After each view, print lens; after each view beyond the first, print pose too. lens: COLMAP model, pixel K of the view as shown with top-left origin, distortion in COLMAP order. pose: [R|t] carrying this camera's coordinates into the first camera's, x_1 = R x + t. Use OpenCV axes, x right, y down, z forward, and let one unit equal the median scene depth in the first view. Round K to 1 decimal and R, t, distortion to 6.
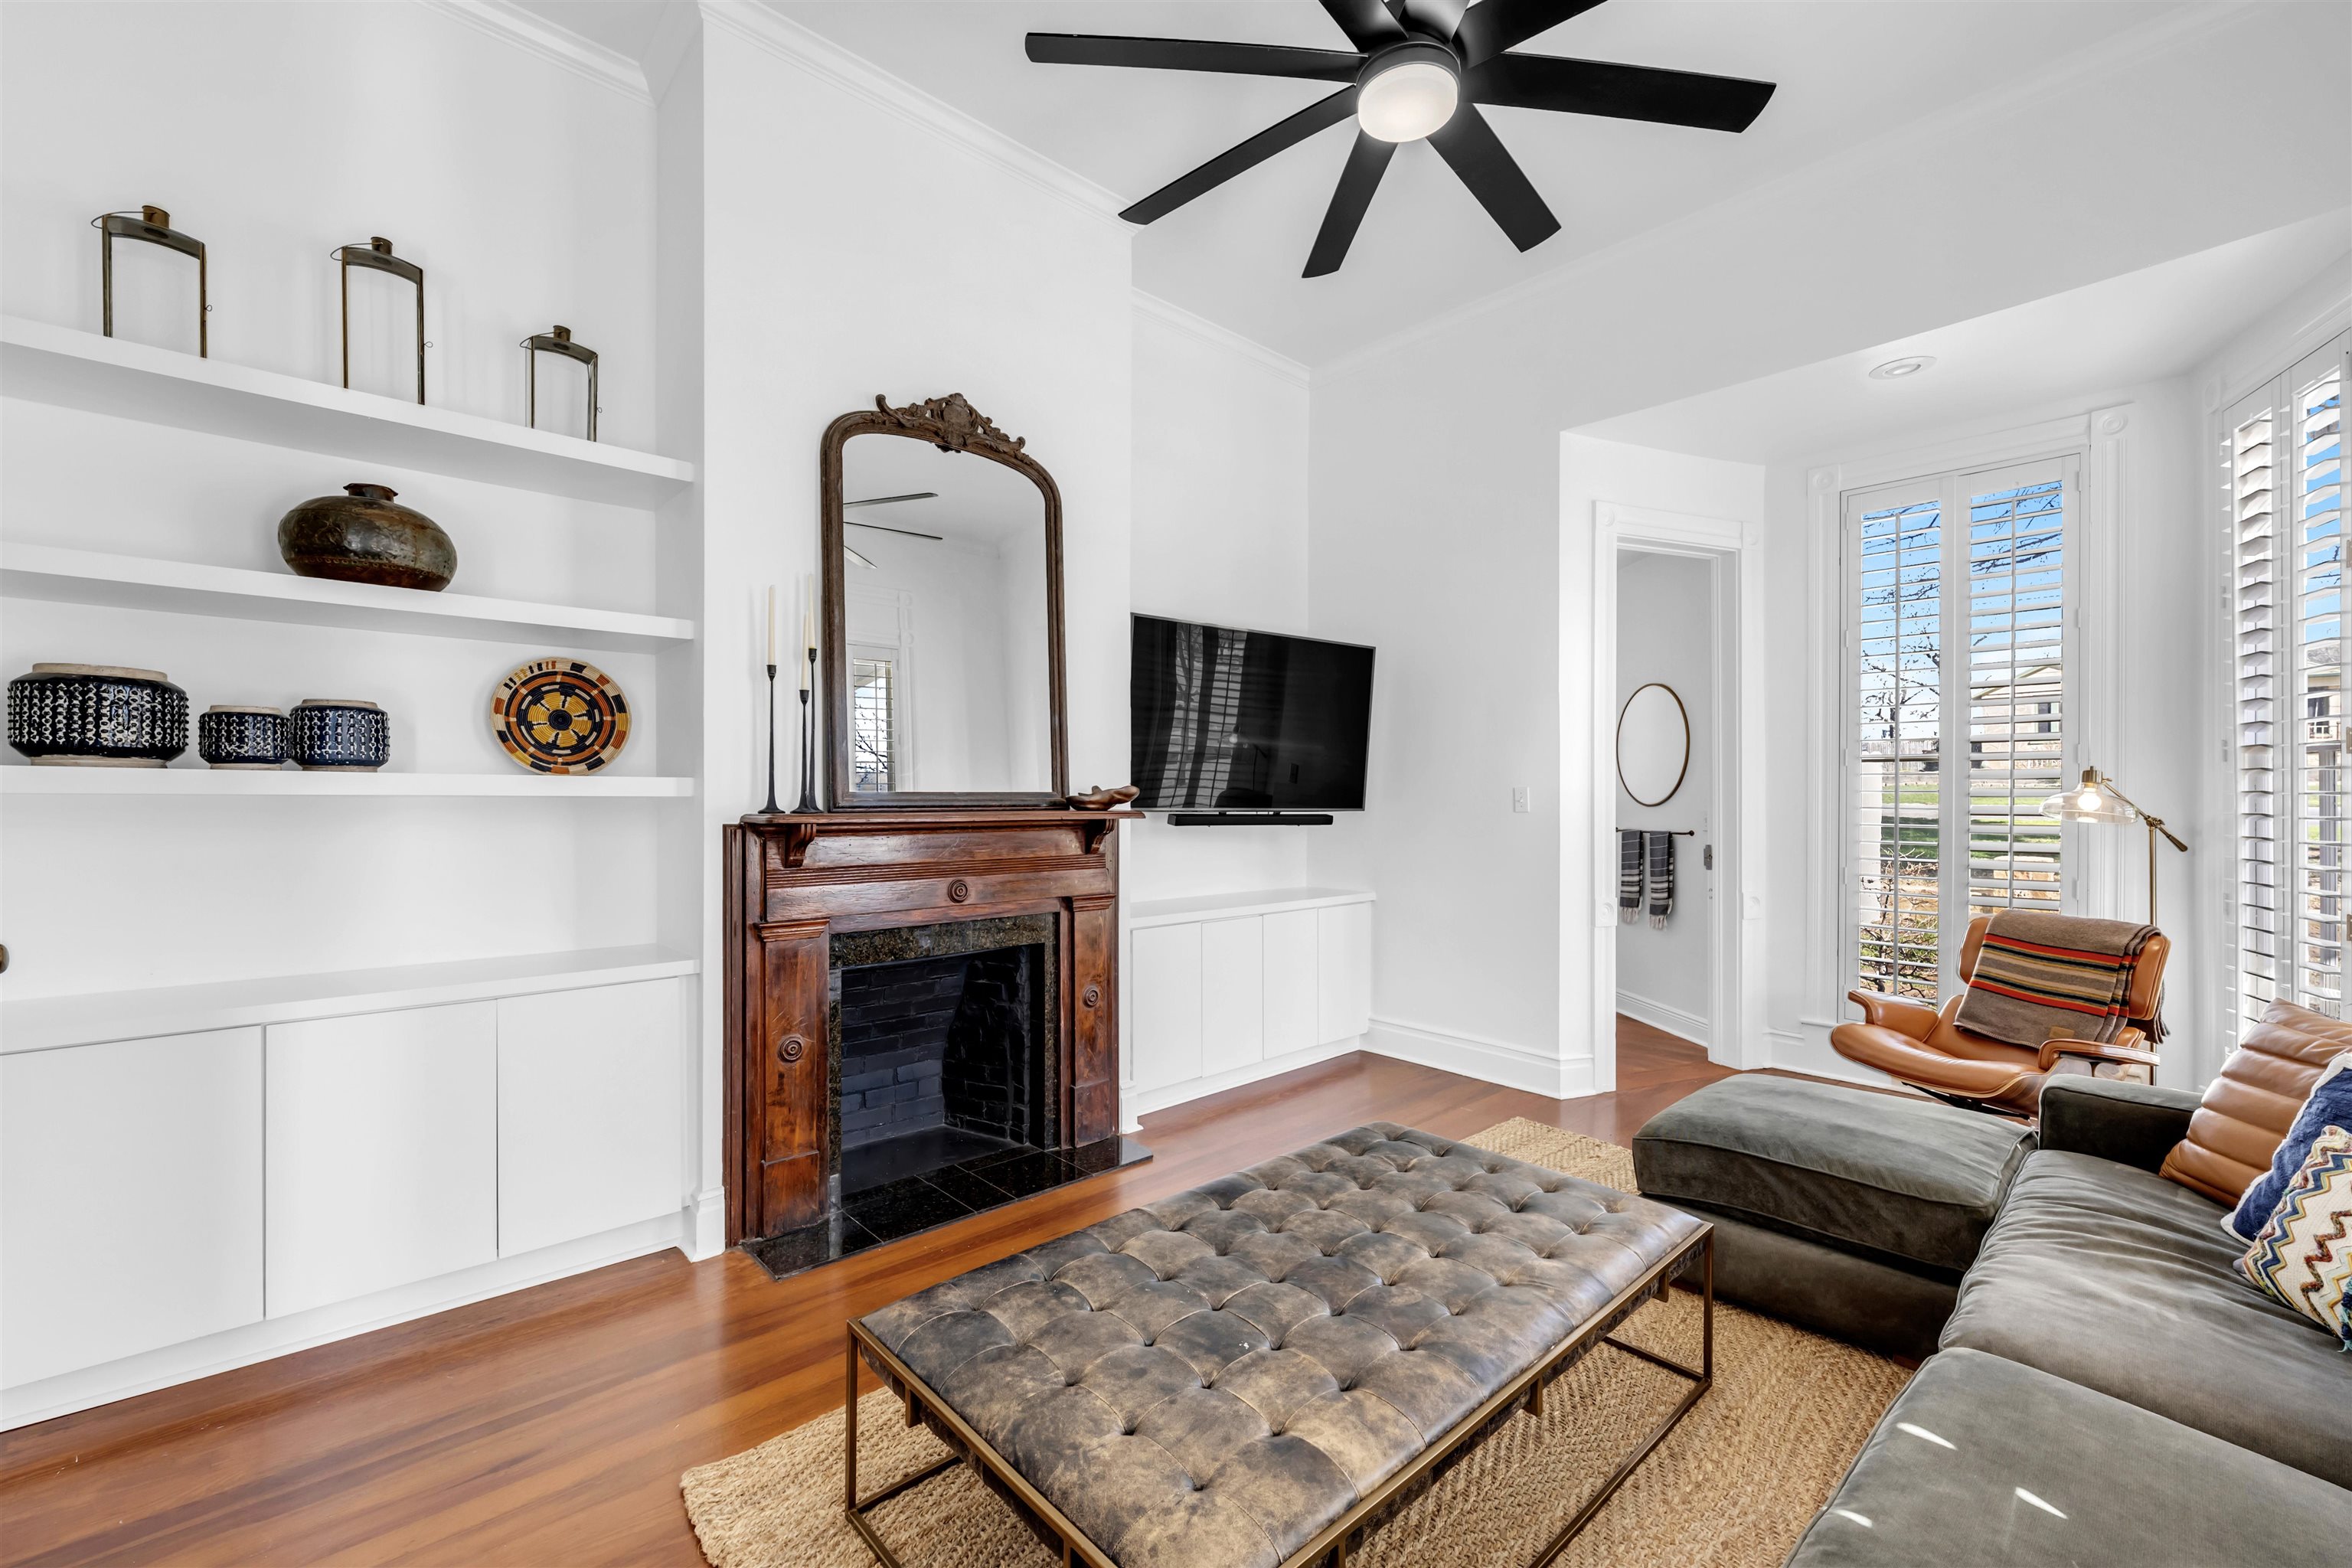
lens RADIAL K [[970.5, 0, 1170.5], [0, 970.5, 801.6], [0, 0, 1]] dist [-0.002629, -0.000315]
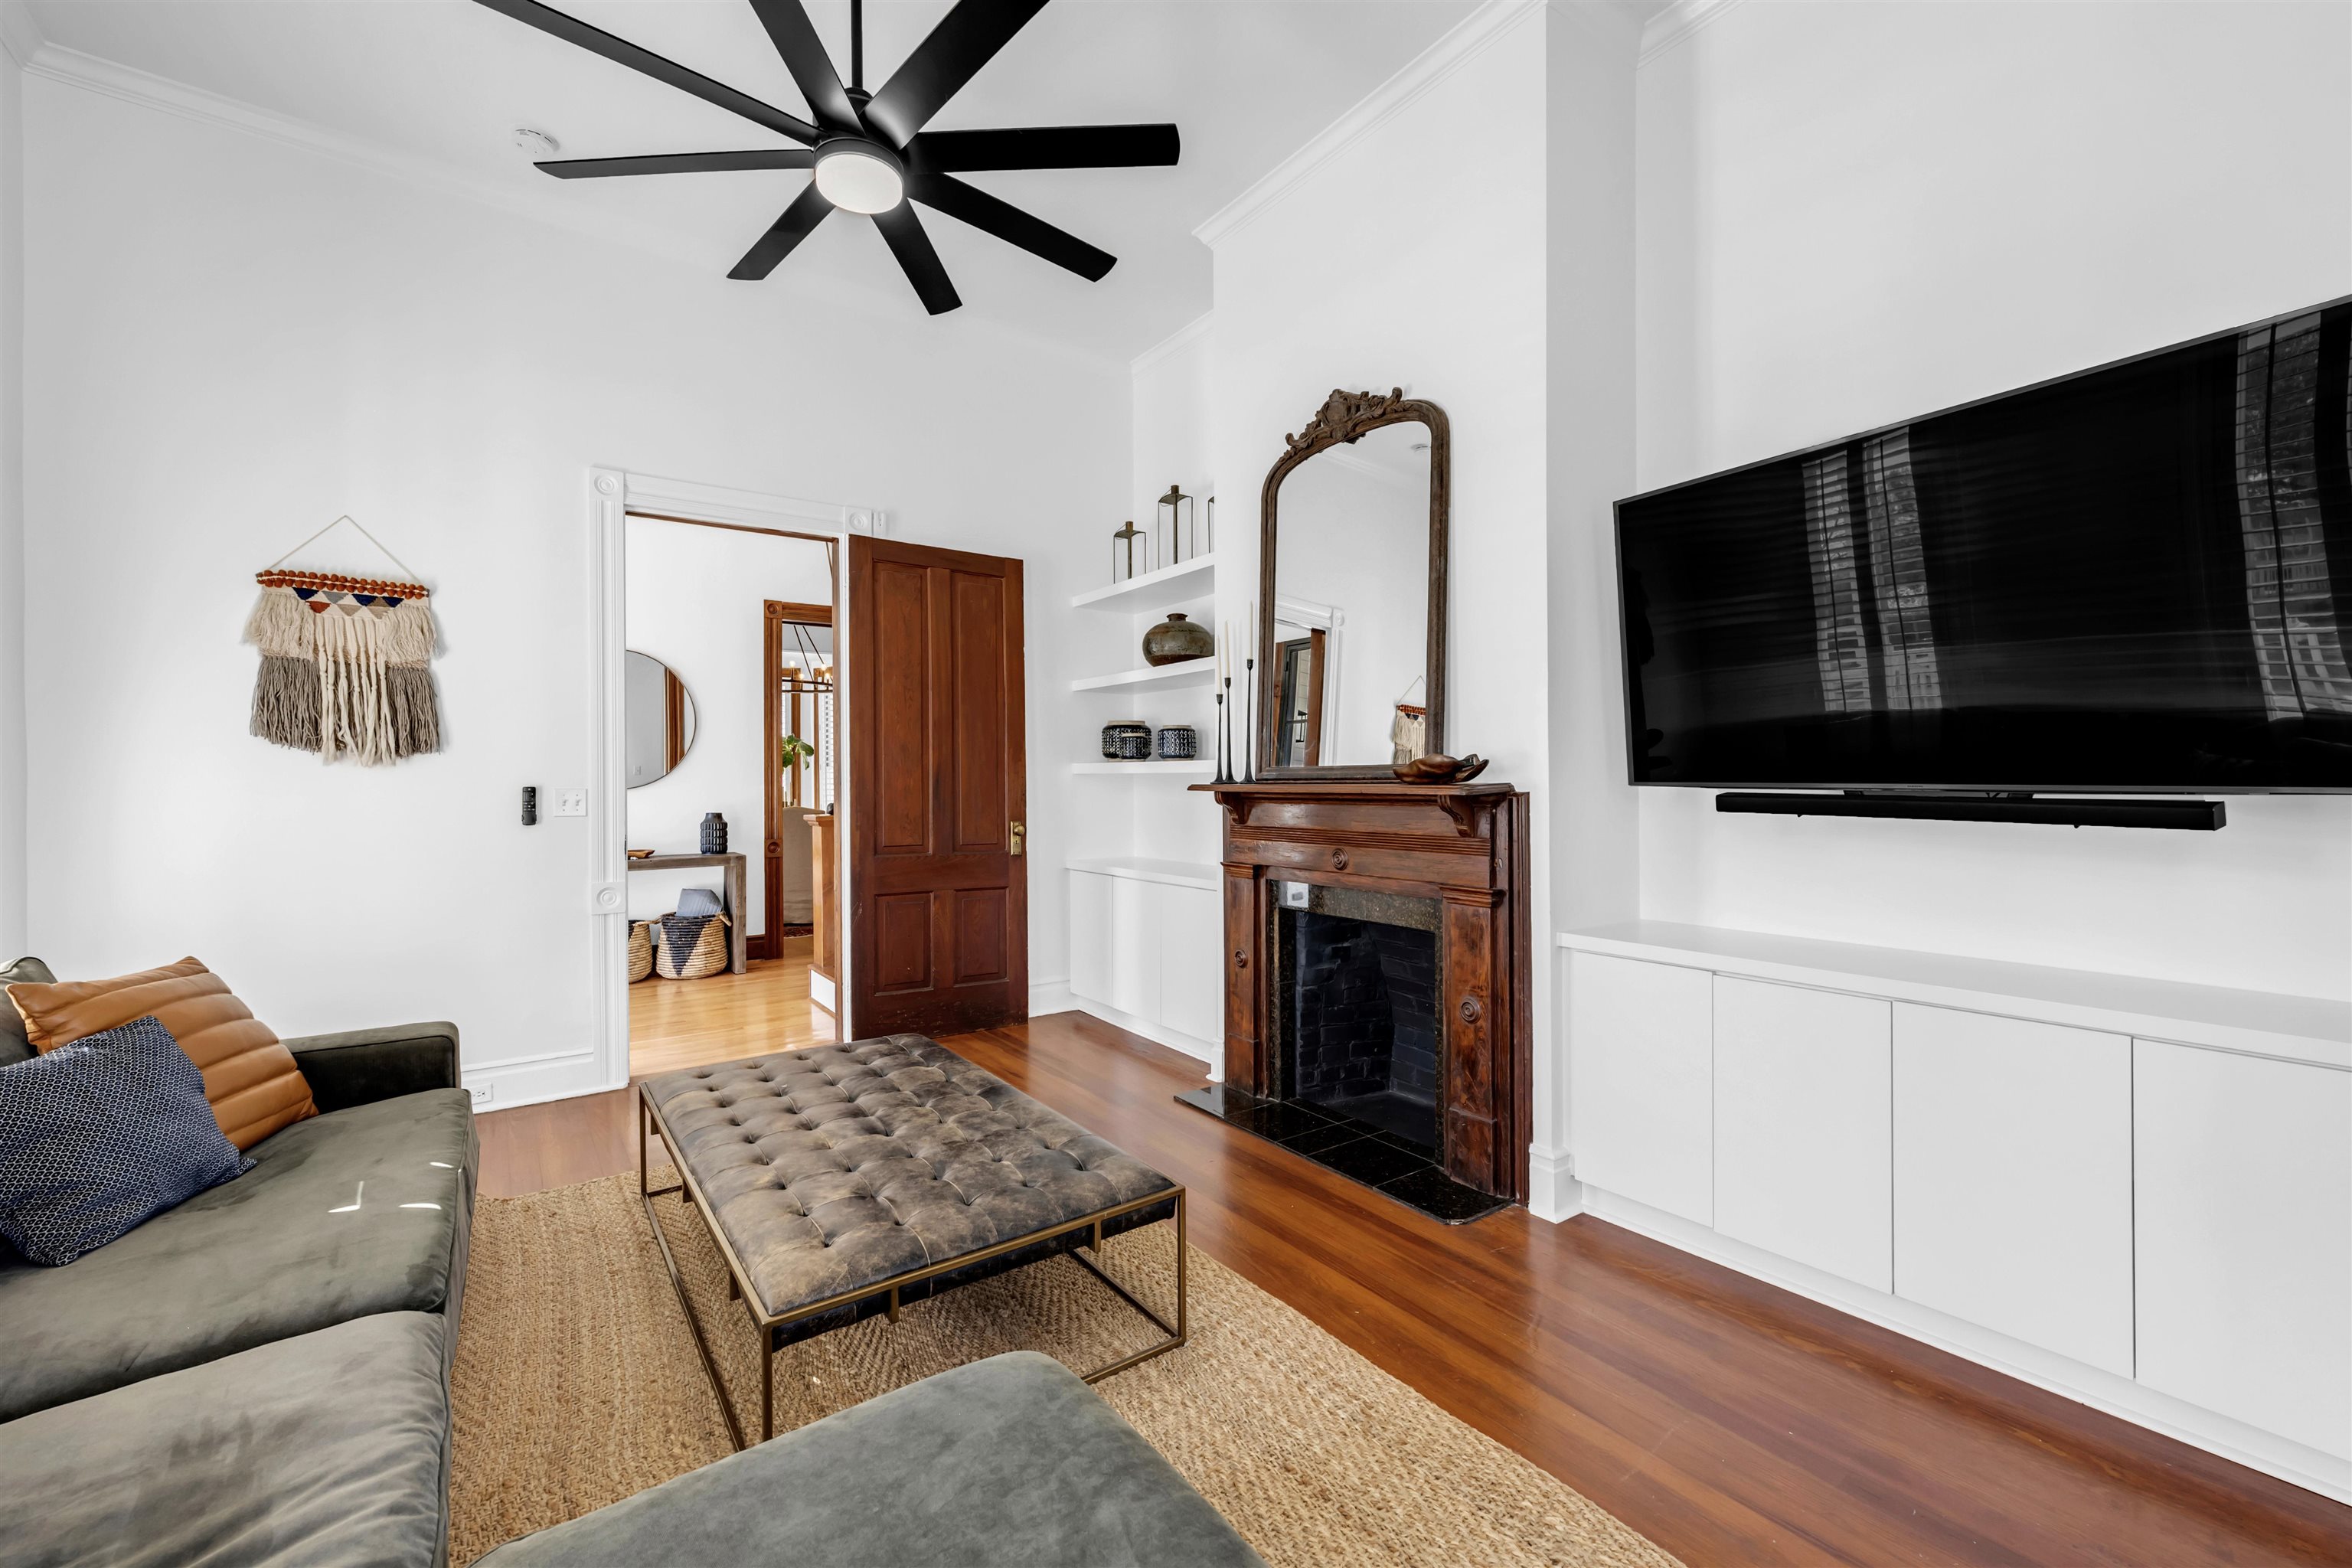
lens RADIAL K [[970.5, 0, 1168.7], [0, 970.5, 779.4], [0, 0, 1]] dist [-0.002629, -0.000315]
pose [[-0.129617, 0.004999, -0.991552, 0.858167], [0.008047, 0.999960, 0.003989, -0.000811], [0.991532, -0.007462, -0.129652, 0.952725]]
